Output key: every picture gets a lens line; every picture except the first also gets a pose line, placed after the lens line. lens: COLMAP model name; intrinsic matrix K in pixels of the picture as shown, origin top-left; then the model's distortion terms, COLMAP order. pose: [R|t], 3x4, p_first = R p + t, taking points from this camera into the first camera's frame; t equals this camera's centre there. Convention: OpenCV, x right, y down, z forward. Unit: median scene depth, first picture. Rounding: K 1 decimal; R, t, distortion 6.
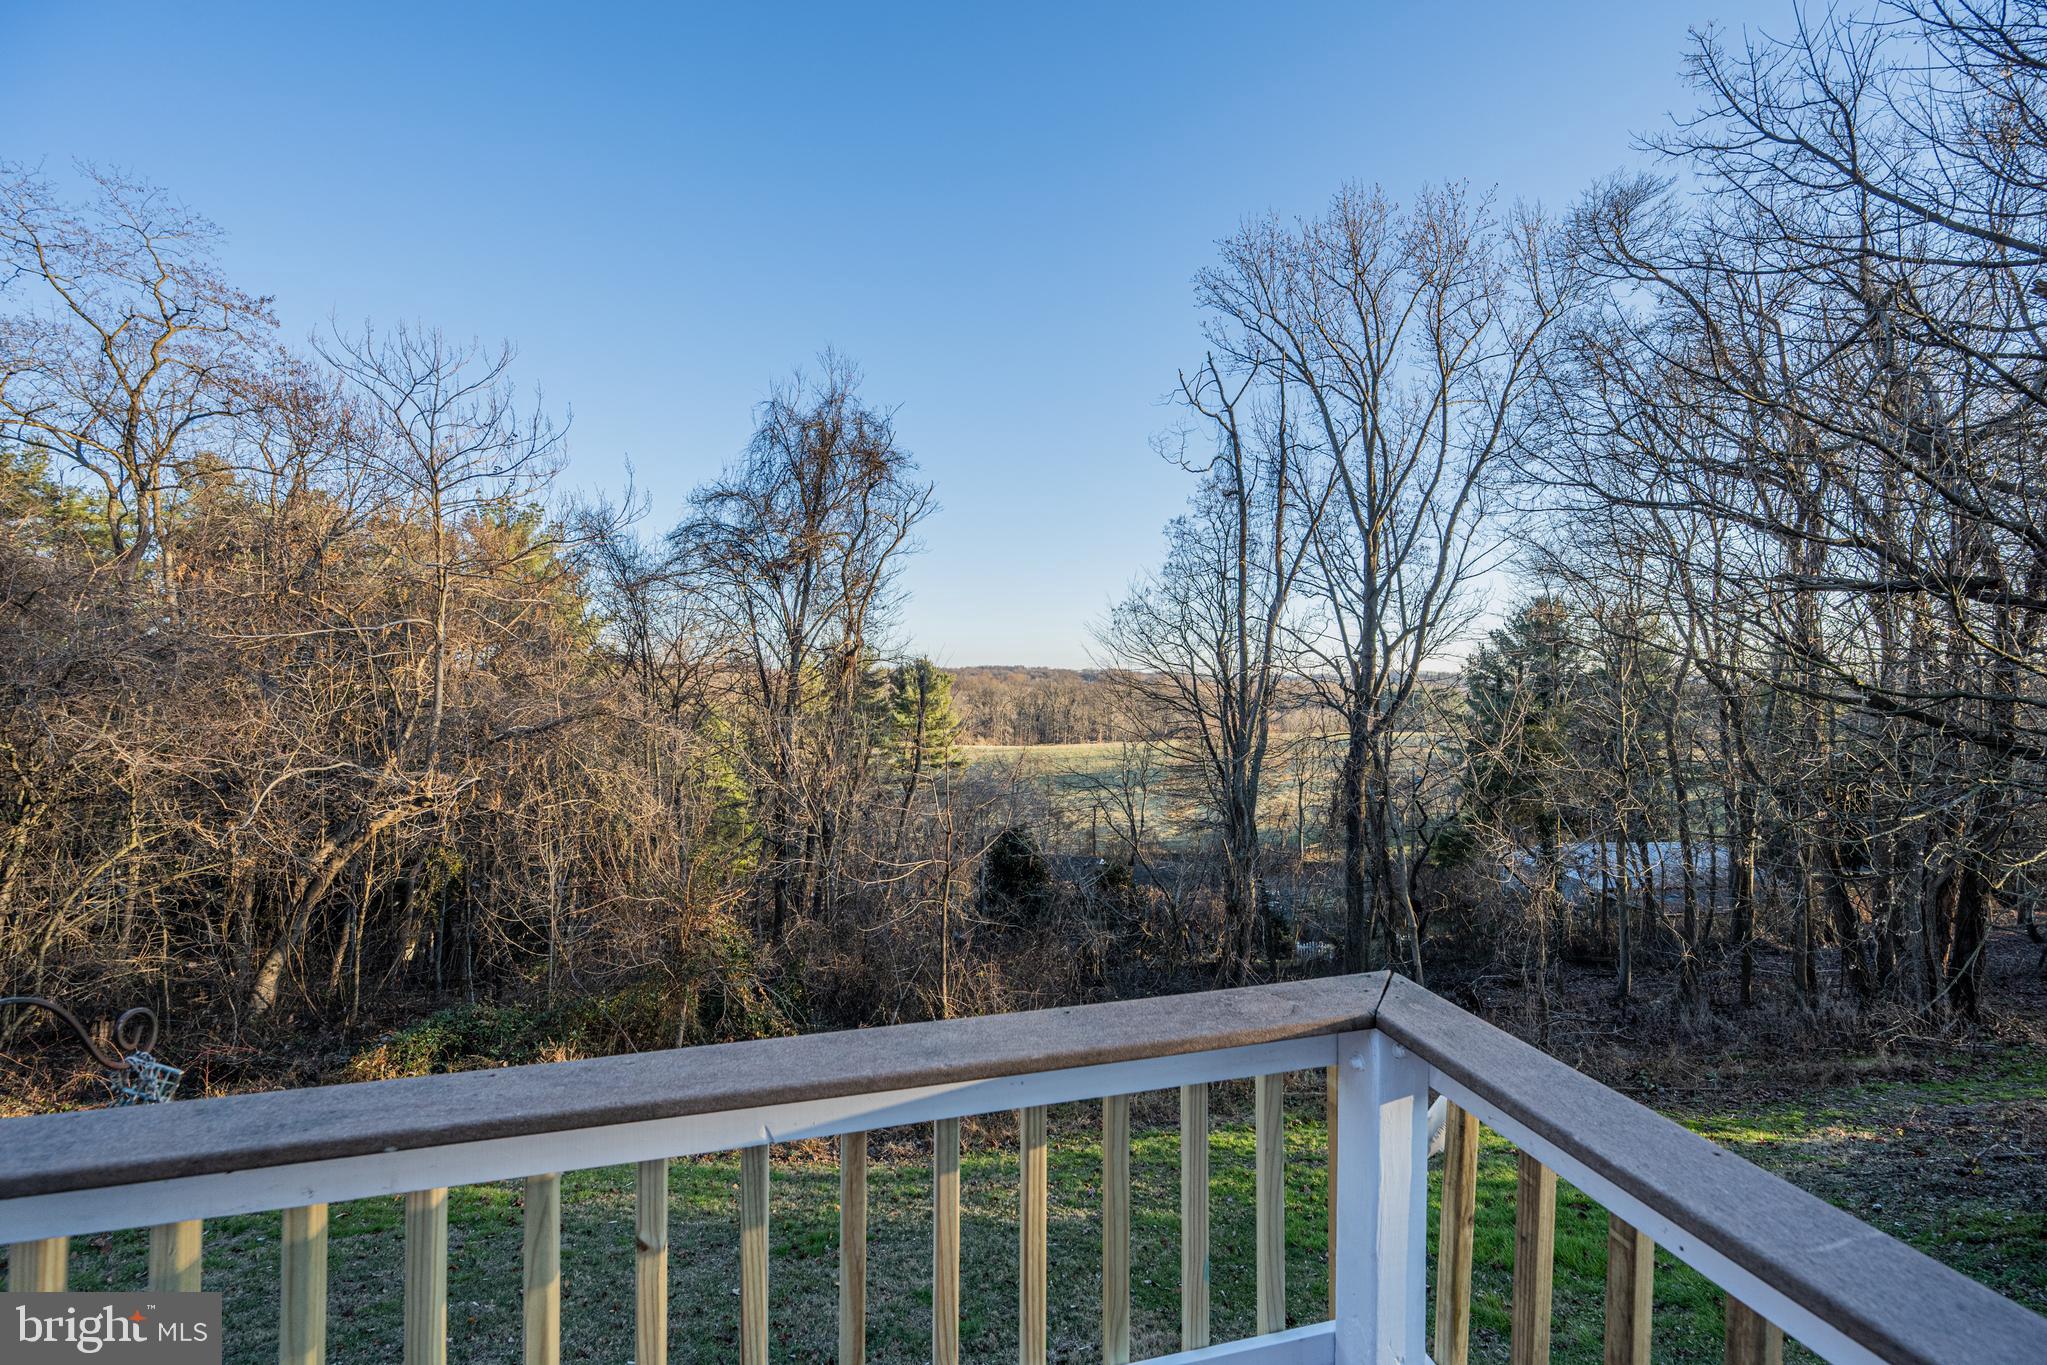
lens RADIAL K [[803.4, 0, 1022.9], [0, 803.4, 686.7], [0, 0, 1]] dist [-0.002904, -0.000350]
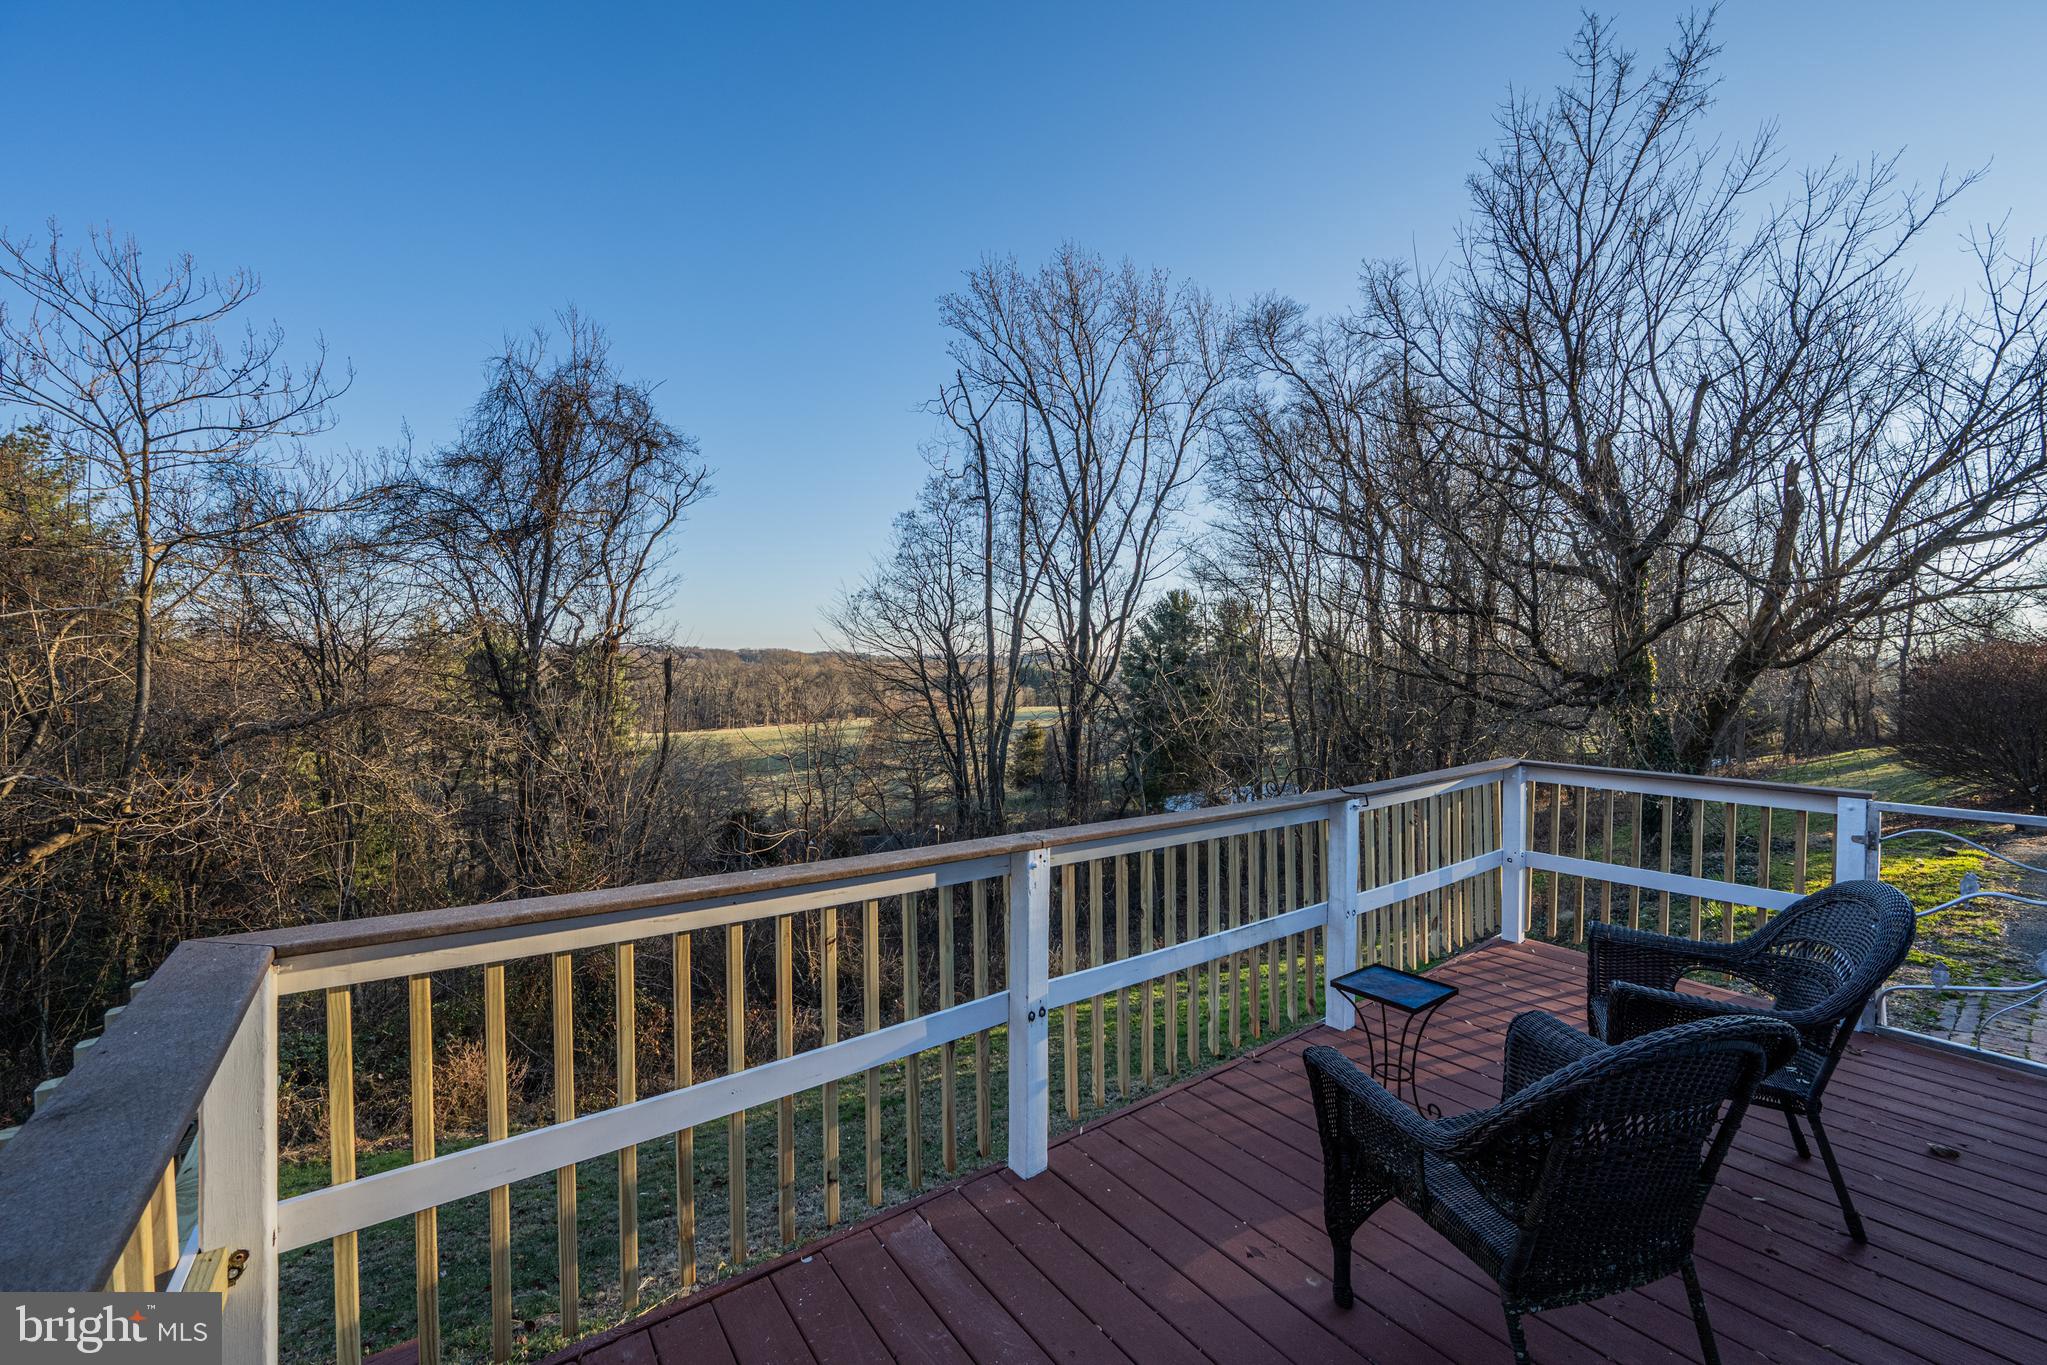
lens RADIAL K [[802.0, 0, 1018.0], [0, 802.0, 680.5], [0, 0, 1]] dist [-0.004101, -0.000259]
pose [[0.917520, -0.013623, 0.397457, -0.143650], [0.007025, 0.999812, 0.018053, -0.003760], [-0.397629, -0.013771, 0.917443, -0.064938]]
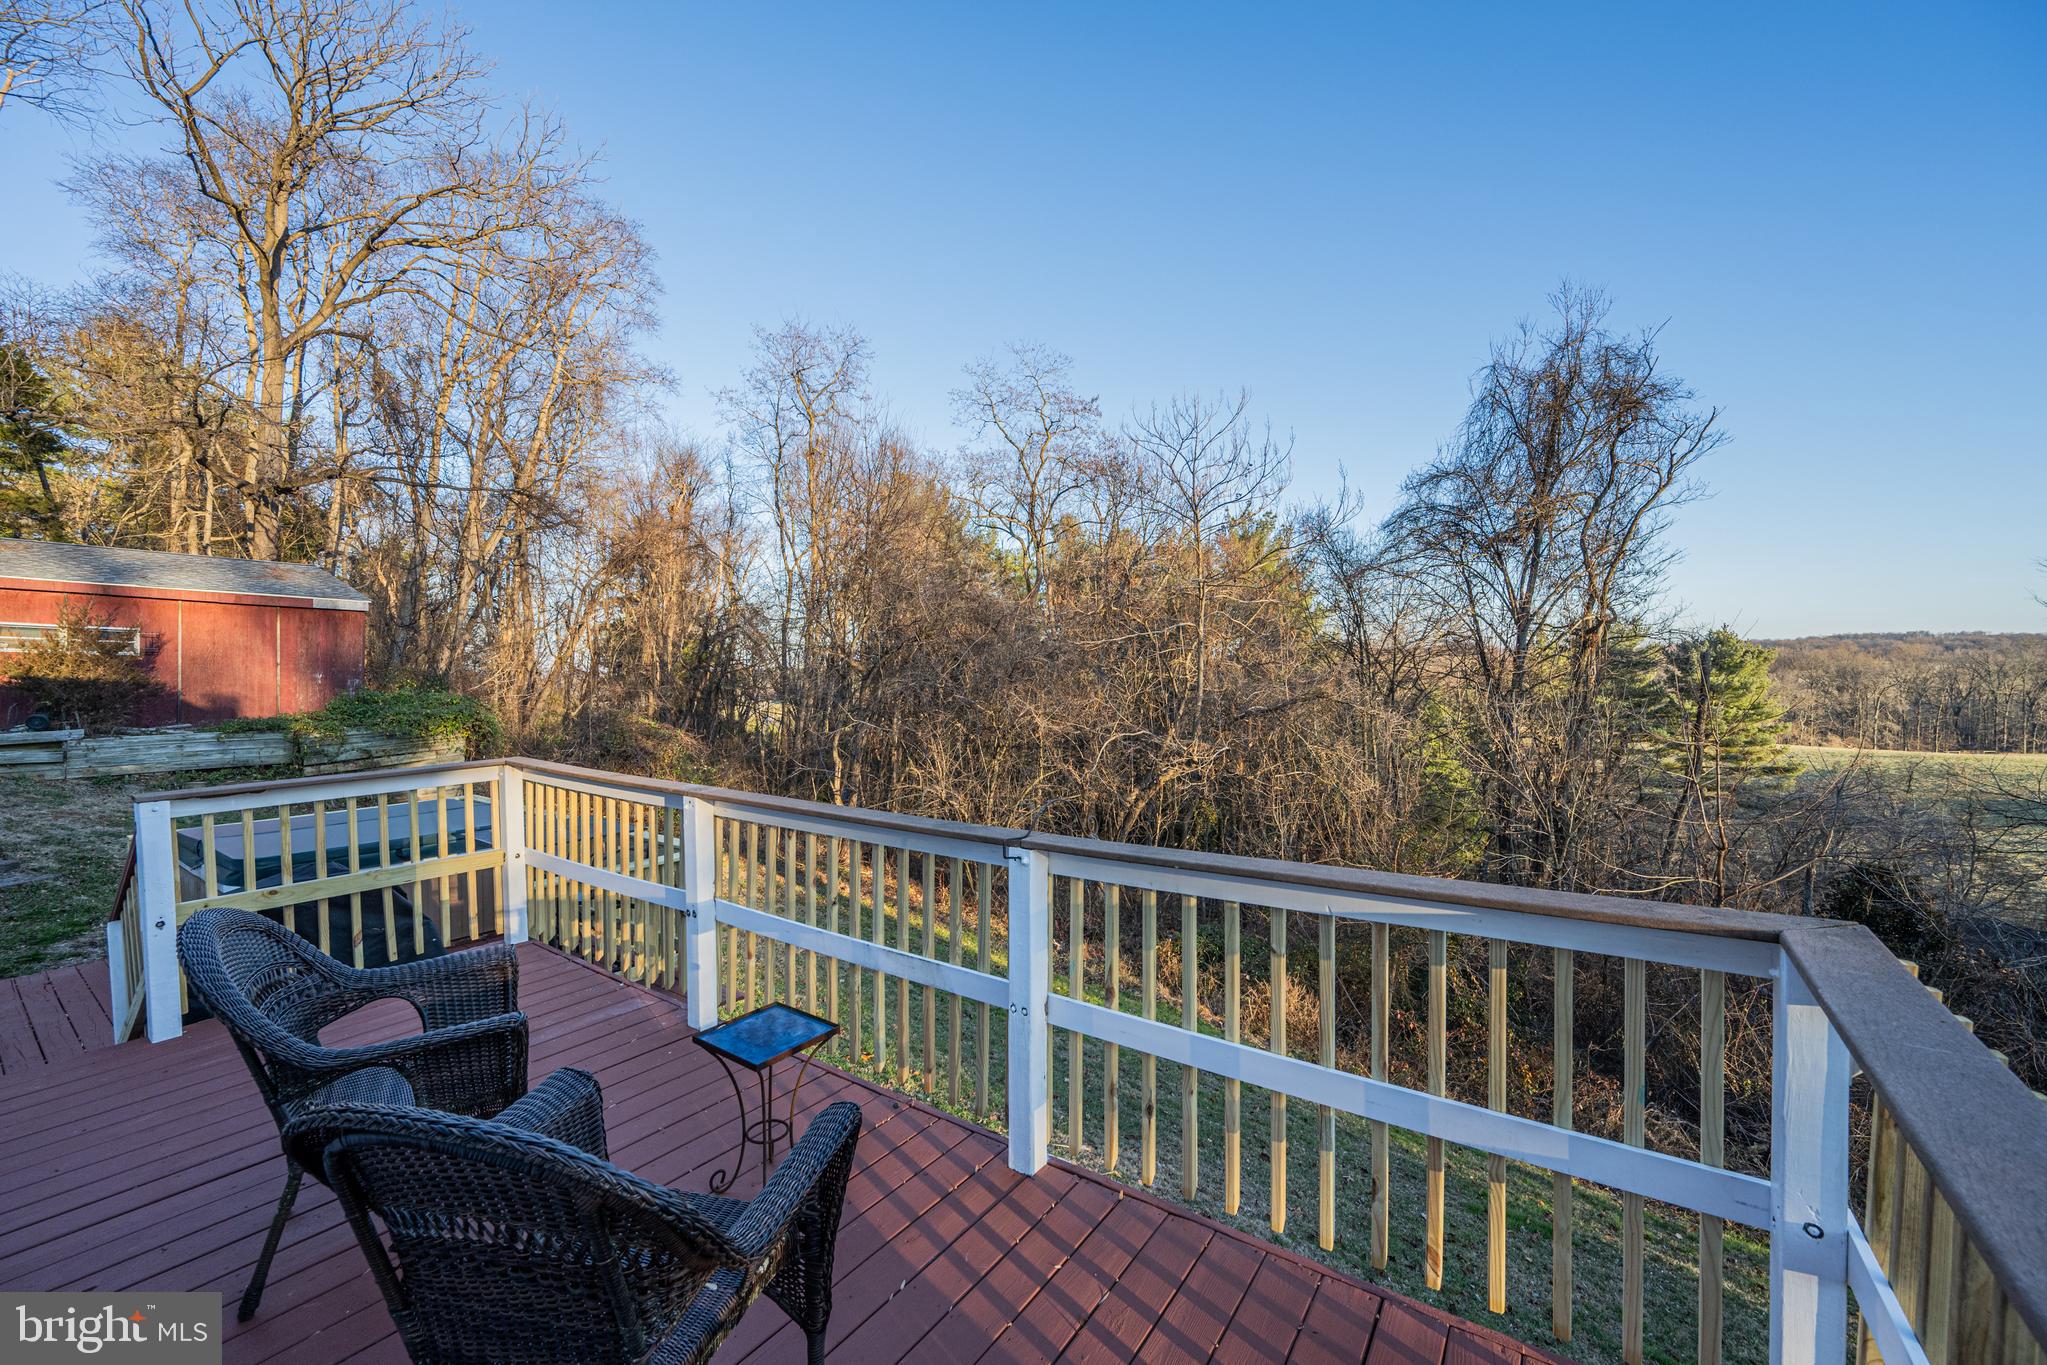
lens RADIAL K [[802.9, 0, 1030.3], [0, 802.9, 684.9], [0, 0, 1]] dist [0.001292, 0.000030]
pose [[0.667647, -0.000939, -0.744477, 0.025715], [0.014212, 0.999833, 0.011484, -0.001287], [0.744342, -0.018248, 0.667549, -0.033409]]
